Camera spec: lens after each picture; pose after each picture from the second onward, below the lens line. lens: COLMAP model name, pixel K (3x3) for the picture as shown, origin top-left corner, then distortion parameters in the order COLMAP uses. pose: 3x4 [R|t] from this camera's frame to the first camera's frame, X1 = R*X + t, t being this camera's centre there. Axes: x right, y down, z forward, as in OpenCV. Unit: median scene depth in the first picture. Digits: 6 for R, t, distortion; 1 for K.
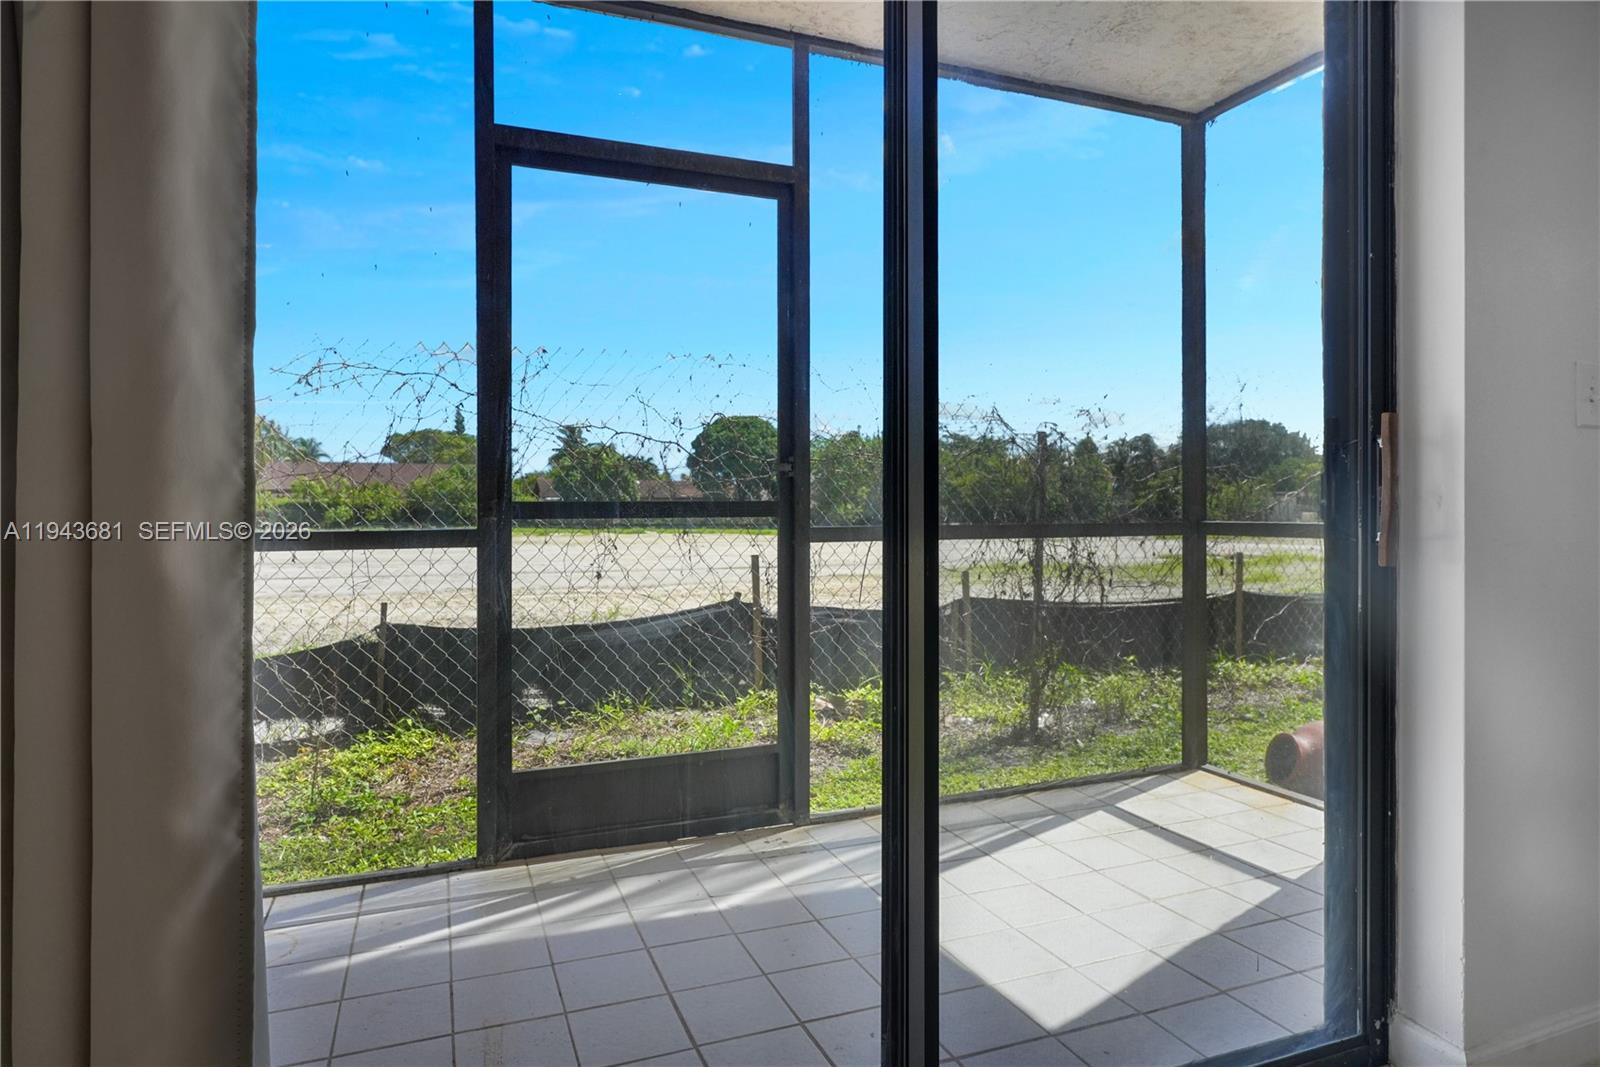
lens RADIAL K [[898.5, 0, 787.8], [0, 898.5, 520.5], [0, 0, 1]] dist [0.002022, -0.000267]
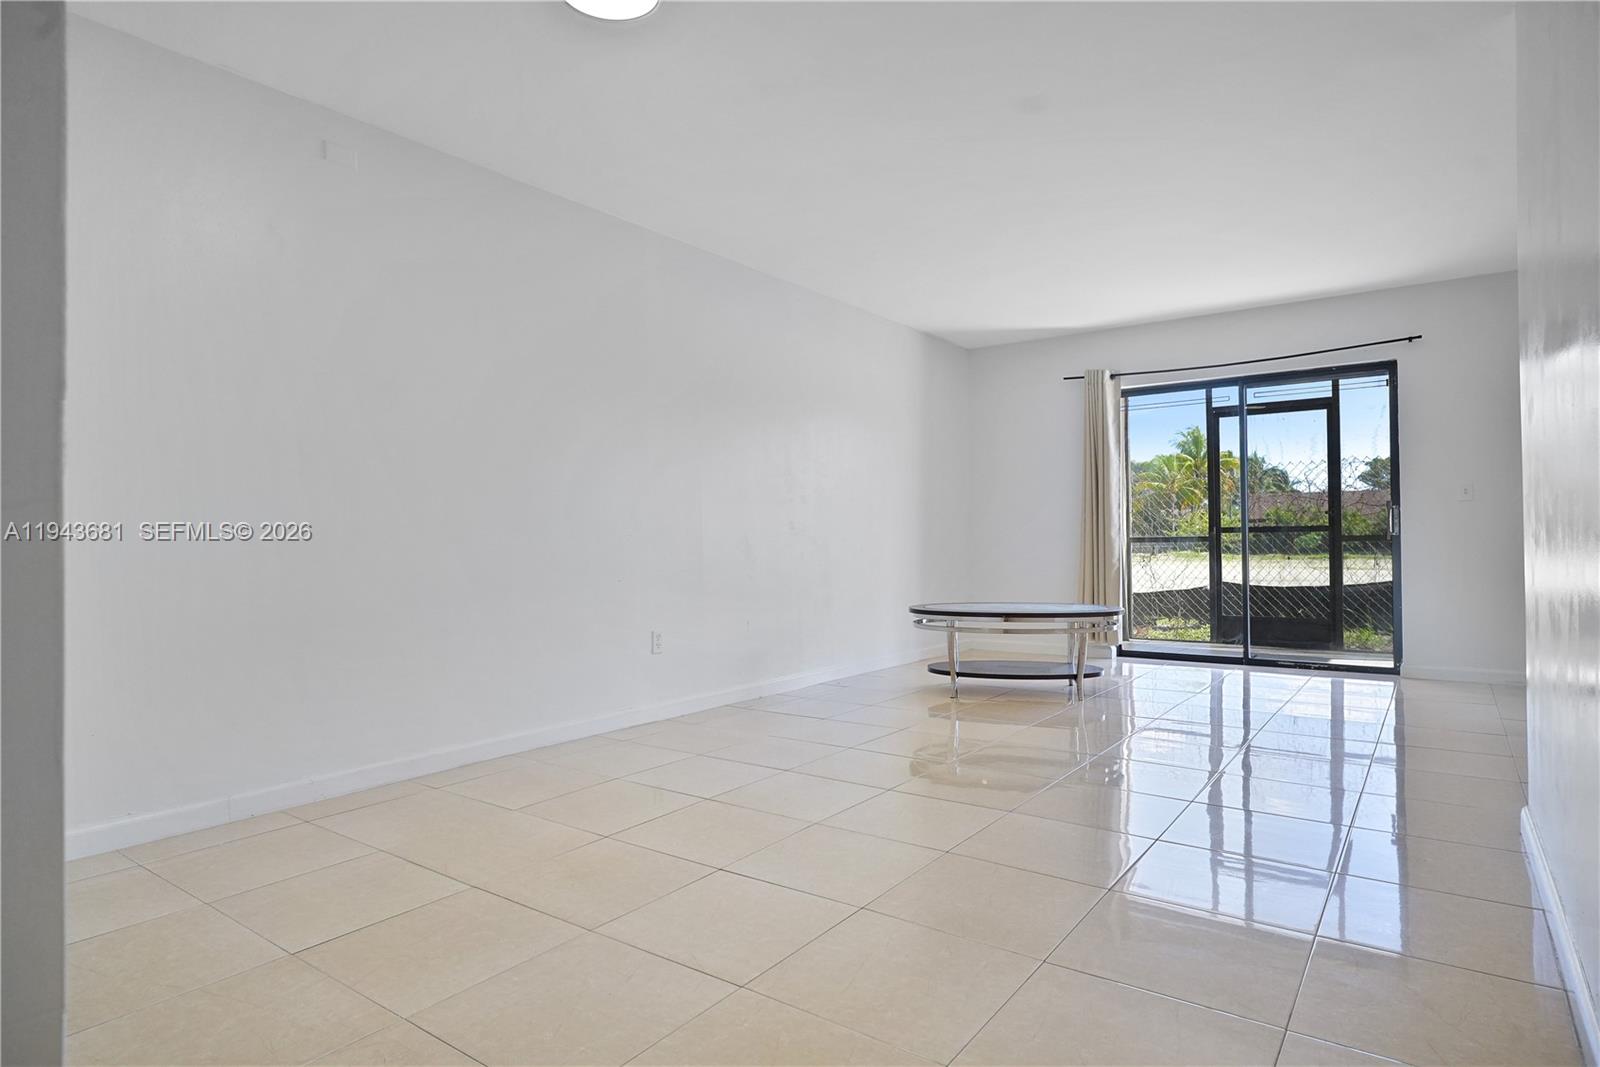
lens RADIAL K [[898.5, 0, 791.8], [0, 898.5, 532.6], [0, 0, 1]] dist [0.002022, -0.000267]
pose [[0.547025, -0.005643, -0.837098, 1.313662], [0.000860, 0.999981, -0.006179, 0.016202], [0.837116, 0.002661, 0.547019, -1.718545]]
